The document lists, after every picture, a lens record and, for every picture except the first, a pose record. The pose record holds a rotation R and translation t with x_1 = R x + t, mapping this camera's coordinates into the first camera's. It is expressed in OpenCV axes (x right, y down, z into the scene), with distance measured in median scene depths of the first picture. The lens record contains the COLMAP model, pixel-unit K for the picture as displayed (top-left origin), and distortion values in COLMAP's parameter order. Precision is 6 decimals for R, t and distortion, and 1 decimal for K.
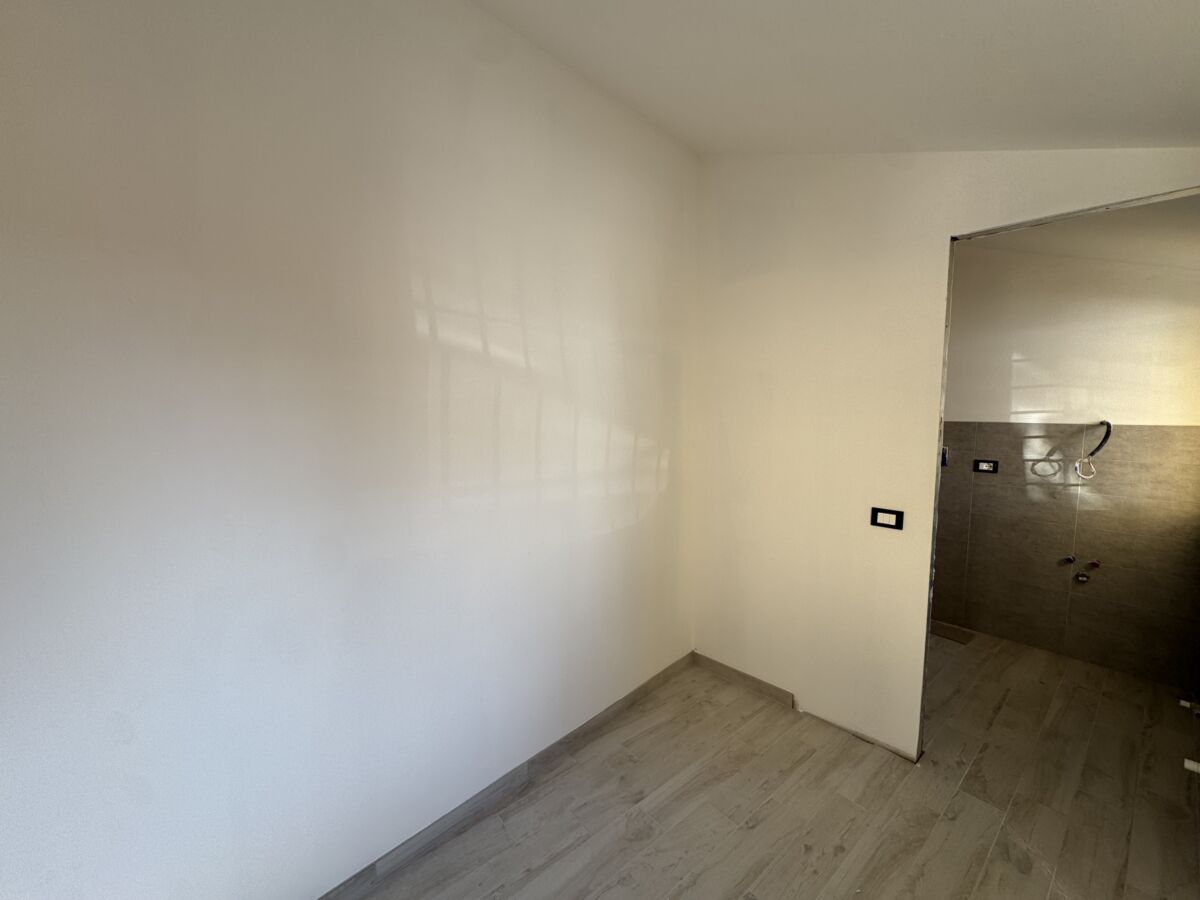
lens RADIAL K [[483.7, 0, 597.1], [0, 483.7, 445.4], [0, 0, 1]] dist [-0.001138, 0.000175]
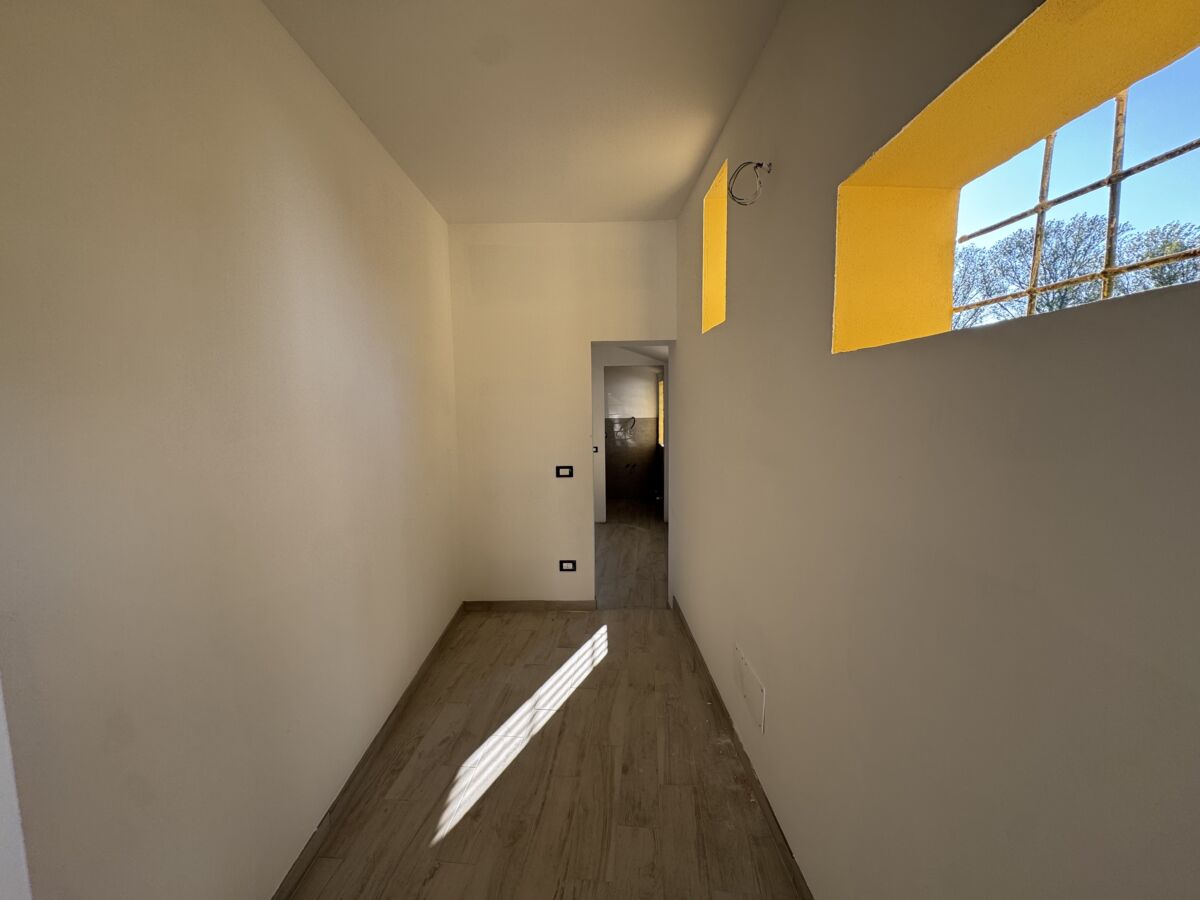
lens RADIAL K [[483.7, 0, 600.6], [0, 483.7, 451.3], [0, 0, 1]] dist [-0.001138, 0.000175]
pose [[0.704615, -0.081674, 0.704874, -1.190545], [0.075897, 0.996330, 0.039577, 0.027628], [-0.705520, 0.025611, 0.708227, -0.950385]]
